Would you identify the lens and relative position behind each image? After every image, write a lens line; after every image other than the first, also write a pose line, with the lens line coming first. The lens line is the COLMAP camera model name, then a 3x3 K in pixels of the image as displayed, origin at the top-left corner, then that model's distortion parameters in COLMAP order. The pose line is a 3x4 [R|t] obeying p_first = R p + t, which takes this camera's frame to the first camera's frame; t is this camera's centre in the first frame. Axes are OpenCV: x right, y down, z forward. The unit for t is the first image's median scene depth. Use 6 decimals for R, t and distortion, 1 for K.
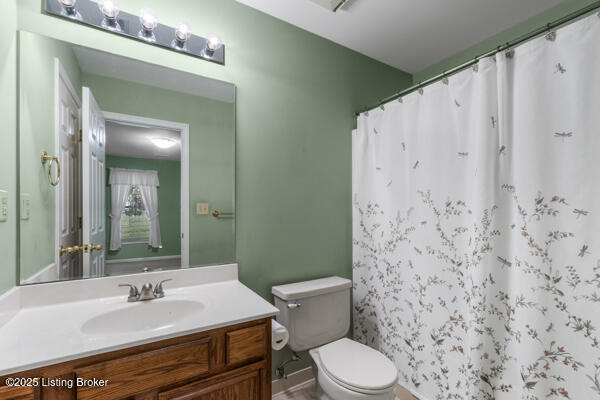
lens RADIAL K [[265.1, 0, 302.1], [0, 265.1, 211.6], [0, 0, 1]] dist [-0.008486, 0.000505]
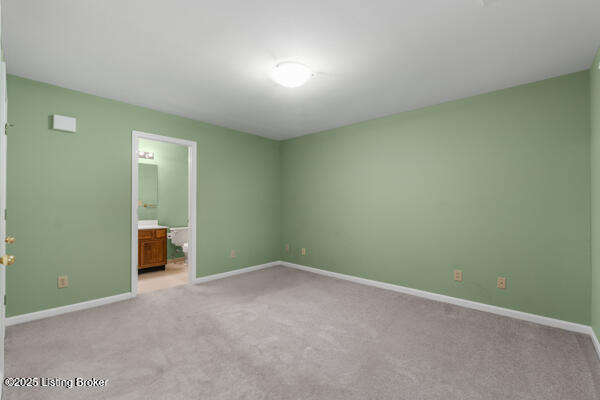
lens RADIAL K [[265.1, 0, 303.1], [0, 265.1, 203.3], [0, 0, 1]] dist [-0.008486, 0.000505]
pose [[0.958381, 0.005284, 0.285442, 0.576573], [-0.001603, 0.999913, -0.013126, 0.033217], [-0.285487, 0.012122, 0.958306, -2.791734]]
